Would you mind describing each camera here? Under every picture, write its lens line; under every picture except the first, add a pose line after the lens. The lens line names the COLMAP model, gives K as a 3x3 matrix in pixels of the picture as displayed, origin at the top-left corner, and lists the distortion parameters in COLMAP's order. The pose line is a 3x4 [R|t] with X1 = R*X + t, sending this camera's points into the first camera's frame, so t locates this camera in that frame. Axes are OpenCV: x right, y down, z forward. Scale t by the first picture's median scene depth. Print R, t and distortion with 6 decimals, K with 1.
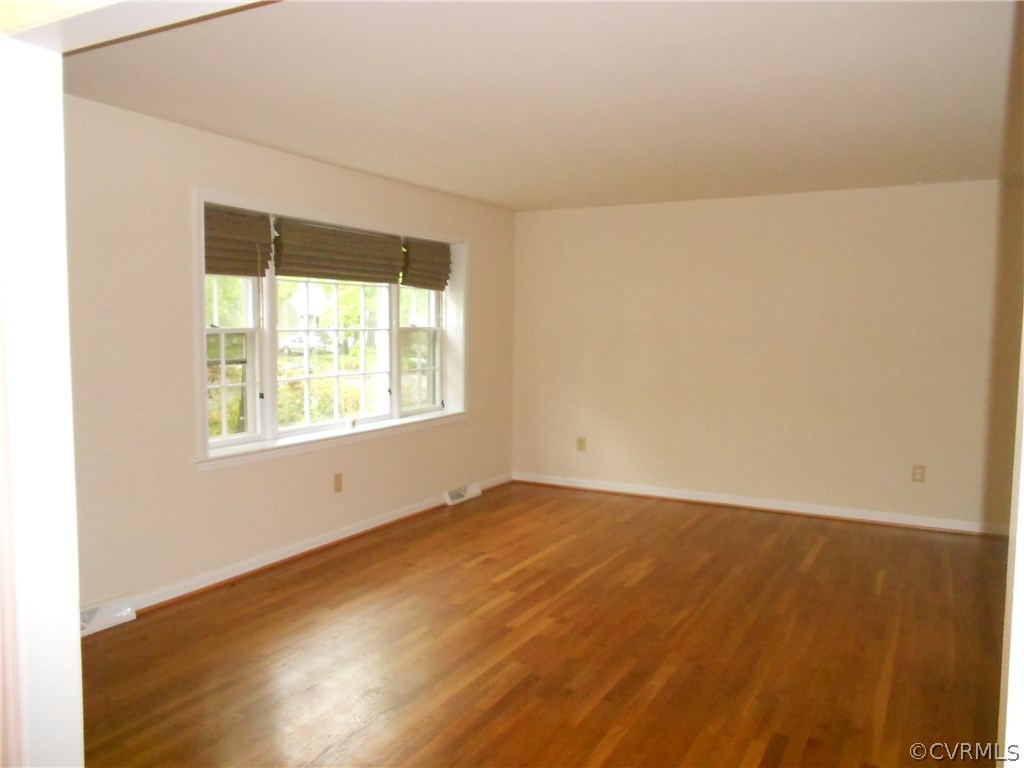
lens RADIAL K [[783.1, 0, 510.1], [0, 783.1, 385.8], [0, 0, 1]] dist [-0.005260, -0.019869]
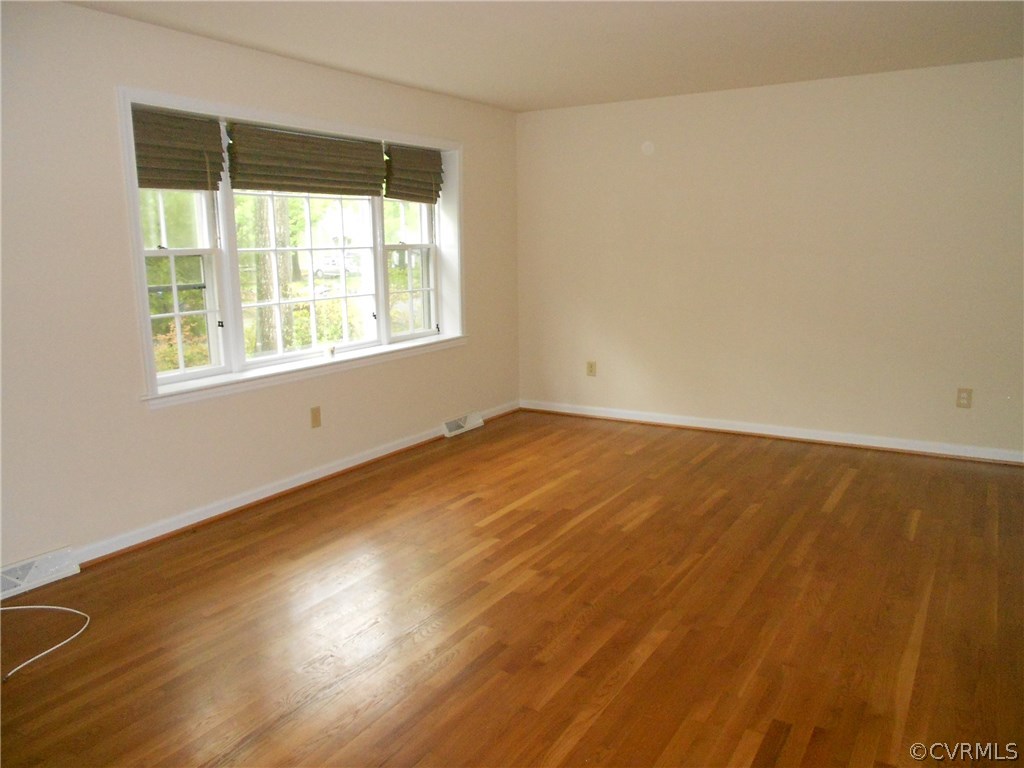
lens RADIAL K [[783.1, 0, 513.3], [0, 783.1, 380.0], [0, 0, 1]] dist [-0.005260, -0.019869]
pose [[0.998797, -0.014225, -0.046920, 0.062073], [0.018641, 0.995296, 0.095066, -0.002960], [0.045347, -0.095826, 0.994365, 0.112901]]
